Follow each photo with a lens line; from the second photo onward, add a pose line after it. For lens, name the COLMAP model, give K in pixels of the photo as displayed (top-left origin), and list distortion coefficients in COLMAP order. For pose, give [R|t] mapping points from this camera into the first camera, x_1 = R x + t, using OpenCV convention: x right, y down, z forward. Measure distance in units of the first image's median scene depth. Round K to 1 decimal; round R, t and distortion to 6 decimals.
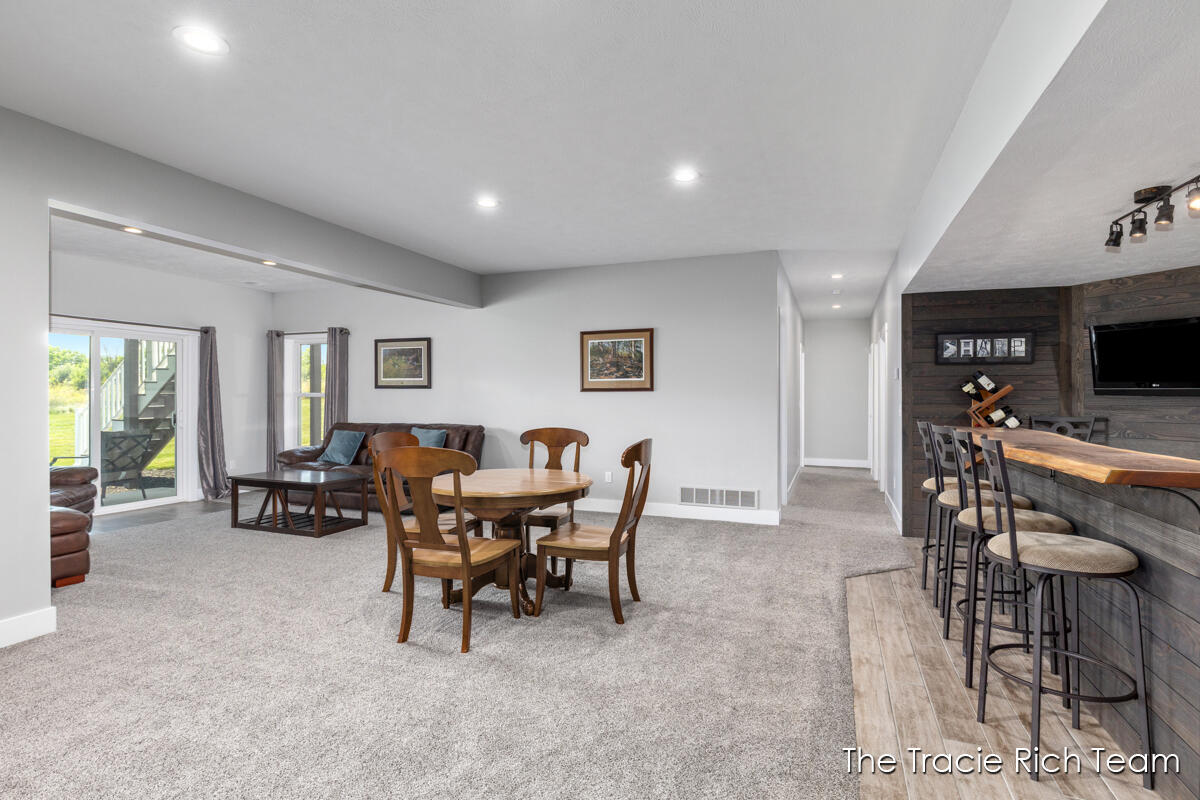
lens RADIAL K [[581.6, 0, 610.4], [0, 581.6, 400.2], [0, 0, 1]] dist [-0.009643, -0.000115]
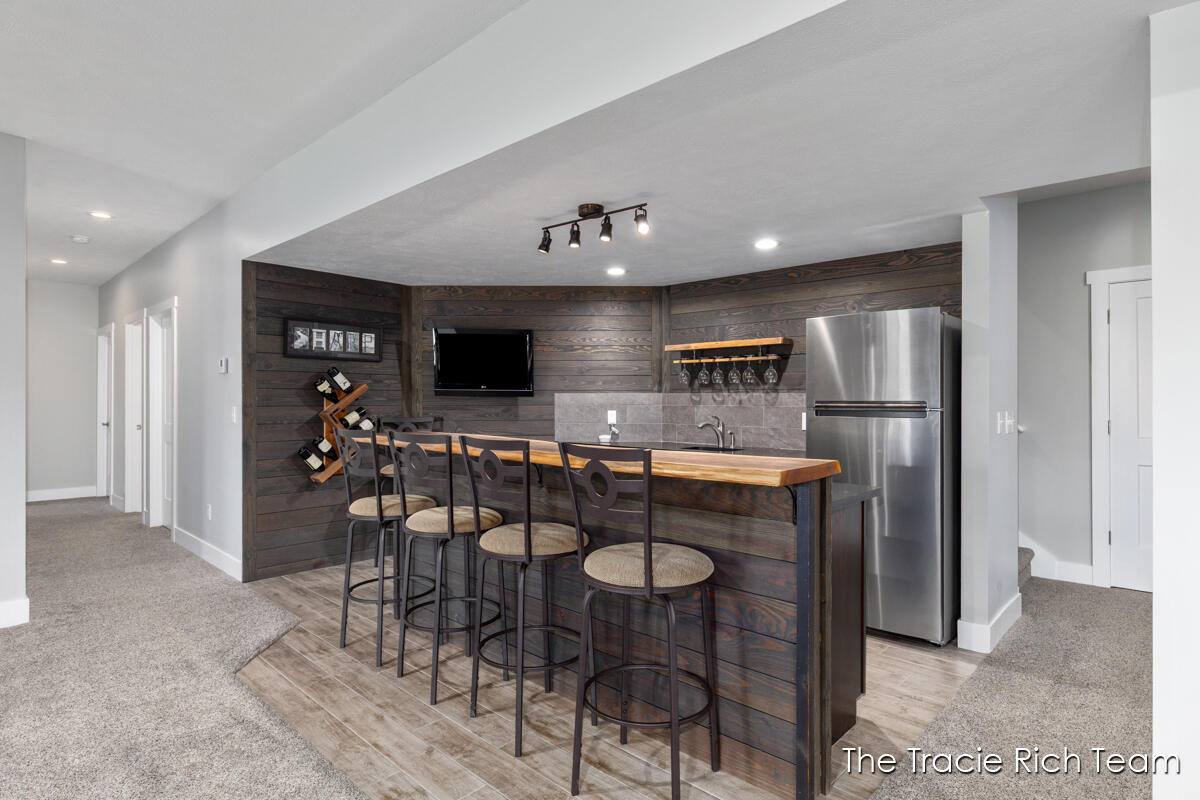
lens RADIAL K [[625.3, 0, 597.8], [0, 625.3, 398.4], [0, 0, 1]] dist [-0.003208, 0.001690]
pose [[0.378438, -0.000805, 0.925626, -0.076471], [0.004303, 0.999990, -0.000890, -0.001566], [-0.925617, 0.004319, 0.378437, 0.291041]]
